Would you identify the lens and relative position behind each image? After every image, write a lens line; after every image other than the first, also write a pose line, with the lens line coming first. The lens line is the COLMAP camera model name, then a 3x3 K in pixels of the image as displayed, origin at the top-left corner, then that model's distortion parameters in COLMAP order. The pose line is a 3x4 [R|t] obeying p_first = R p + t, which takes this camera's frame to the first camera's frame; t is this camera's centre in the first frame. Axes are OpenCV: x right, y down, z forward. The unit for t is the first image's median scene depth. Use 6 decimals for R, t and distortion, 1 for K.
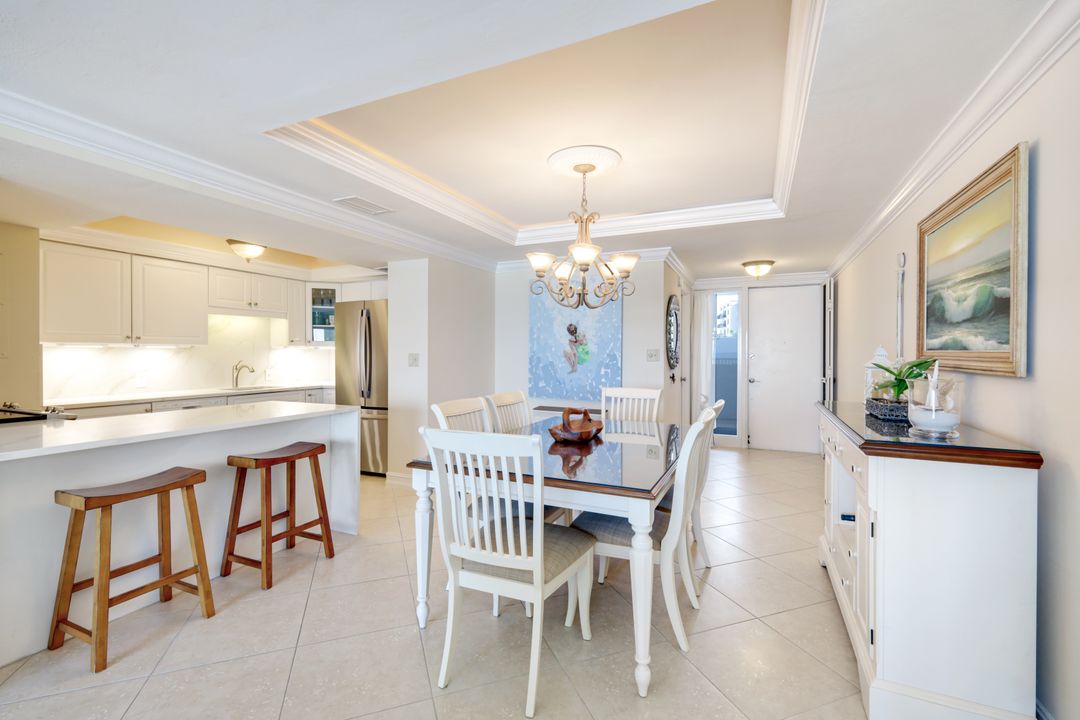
lens RADIAL K [[468.1, 0, 538.4], [0, 468.1, 350.3], [0, 0, 1]] dist [0.000171, -0.001064]
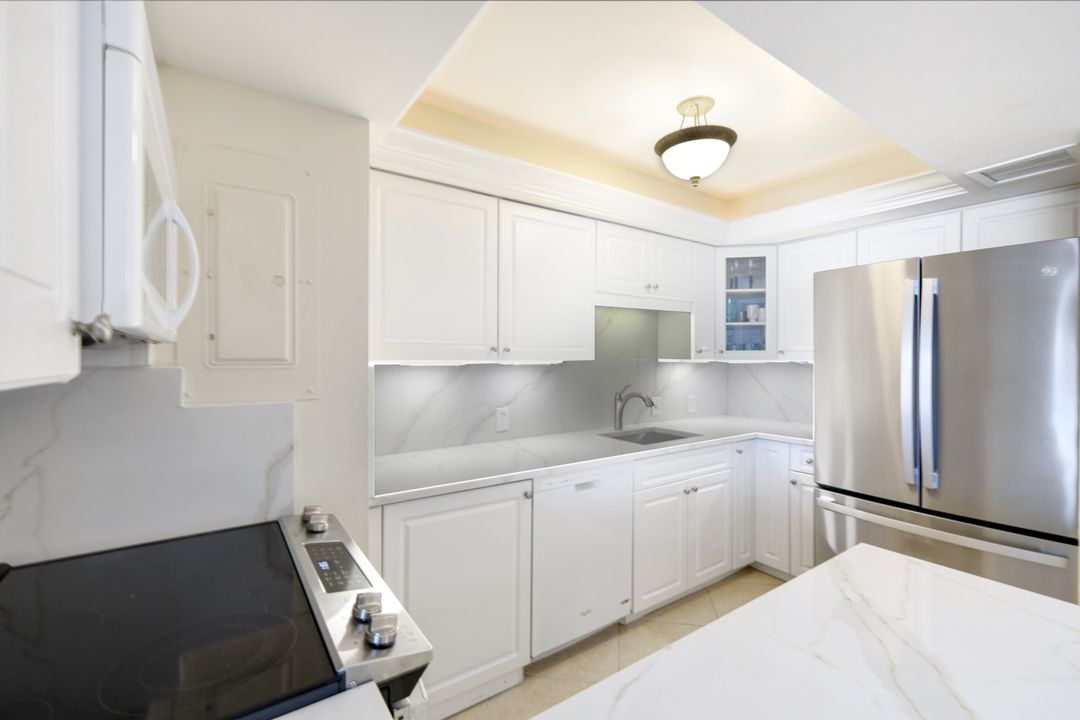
lens RADIAL K [[468.1, 0, 532.9], [0, 468.1, 351.1], [0, 0, 1]] dist [0.000171, -0.001064]
pose [[0.859557, 0.007491, -0.510984, -0.436652], [-0.005753, 0.999971, 0.004981, -0.022236], [0.511007, -0.001341, 0.859576, 0.432681]]
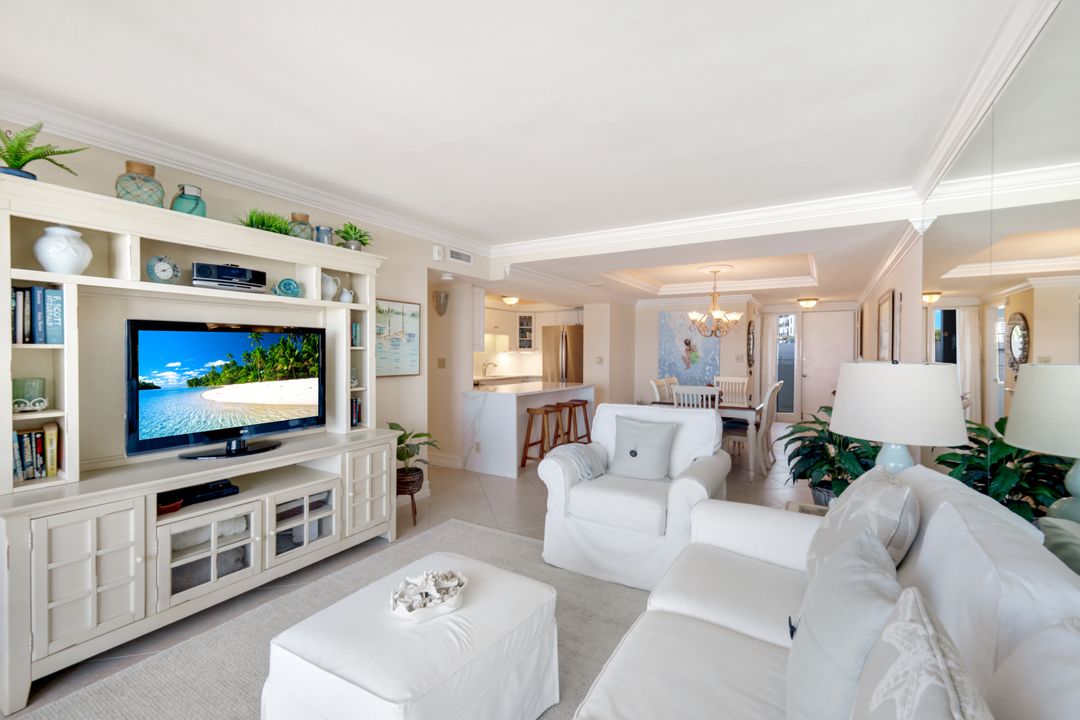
lens RADIAL K [[468.1, 0, 545.9], [0, 468.1, 346.6], [0, 0, 1]] dist [0.000171, -0.001064]
pose [[0.995194, 0.004163, -0.097830, -0.257636], [-0.004878, 0.999963, -0.007075, -0.015740], [0.097797, 0.007518, 0.995178, -0.670695]]
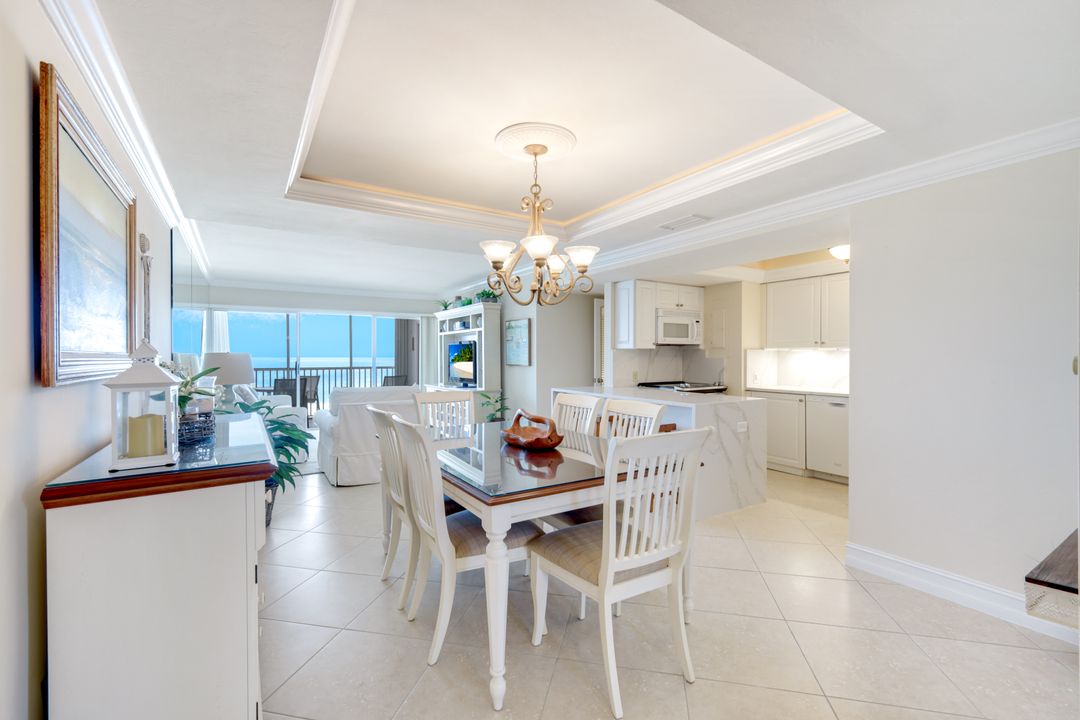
lens RADIAL K [[468.1, 0, 541.6], [0, 468.1, 357.3], [0, 0, 1]] dist [0.000171, -0.001064]
pose [[-0.537837, 0.011656, -0.842969, 0.468414], [0.009073, 0.999927, 0.008038, -0.004677], [0.843000, -0.003325, -0.537903, 0.829047]]
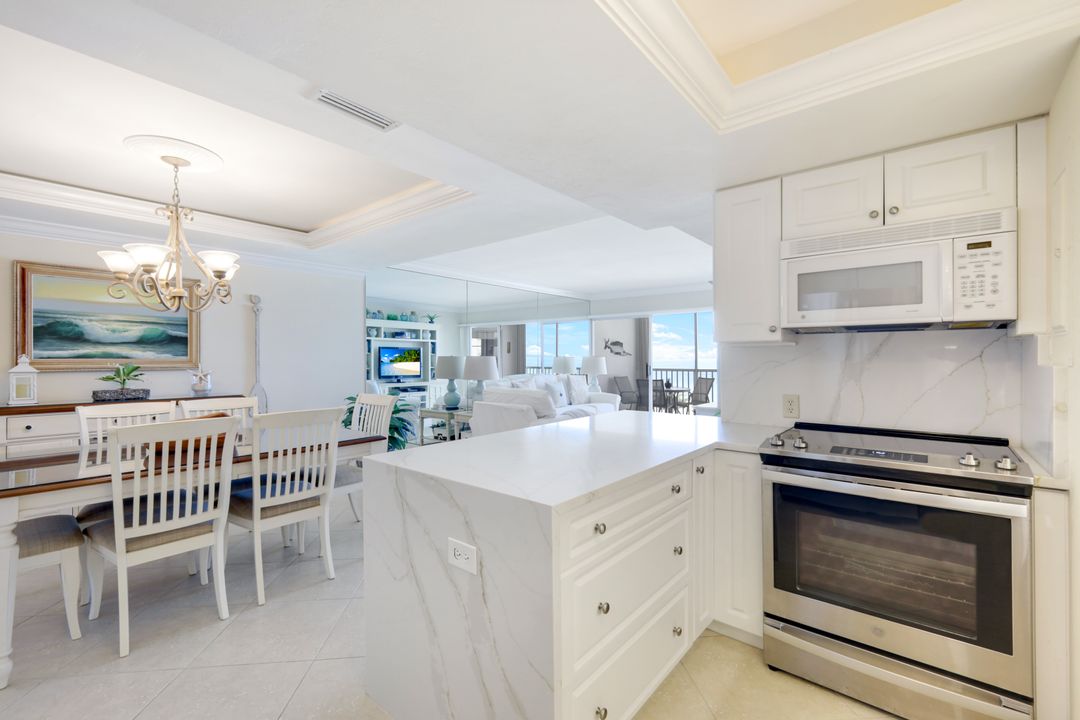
lens RADIAL K [[468.1, 0, 537.2], [0, 468.1, 353.1], [0, 0, 1]] dist [0.000171, -0.001064]
pose [[-0.965941, 0.009546, 0.258588, -0.457606], [0.006129, 0.999883, -0.014015, 0.002992], [-0.258691, -0.011953, -0.965886, 0.949688]]
